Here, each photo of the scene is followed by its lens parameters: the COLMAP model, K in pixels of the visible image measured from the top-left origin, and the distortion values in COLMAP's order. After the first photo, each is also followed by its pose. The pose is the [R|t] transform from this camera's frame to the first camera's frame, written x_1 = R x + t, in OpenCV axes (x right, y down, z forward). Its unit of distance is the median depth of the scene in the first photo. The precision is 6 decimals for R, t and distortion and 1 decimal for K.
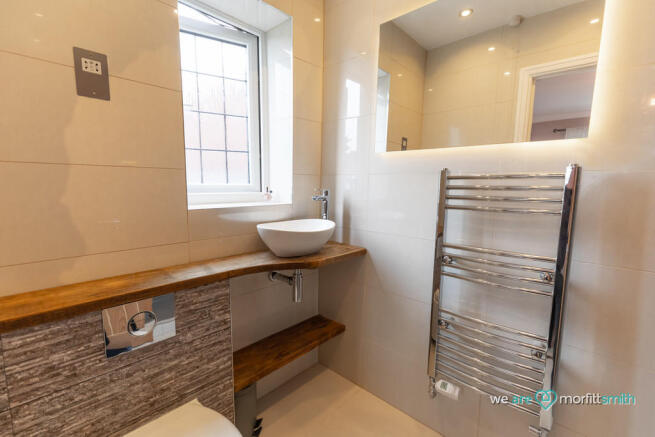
lens RADIAL K [[291.4, 0, 327.5], [0, 291.4, 218.5], [0, 0, 1]] dist [-0.000106, 0.000019]
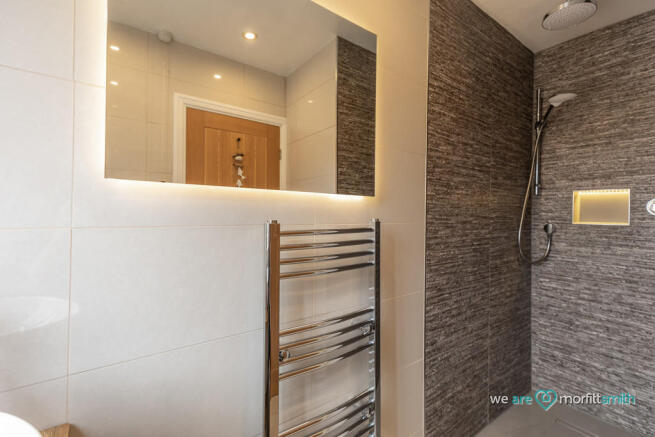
lens RADIAL K [[301.8, 0, 327.6], [0, 301.8, 207.6], [0, 0, 1]] dist [-0.001064, -0.000112]
pose [[0.178167, 0.004226, 0.983991, -0.262641], [0.108757, 0.993780, -0.023960, -0.168601], [-0.977972, 0.111285, 0.176599, 0.738456]]
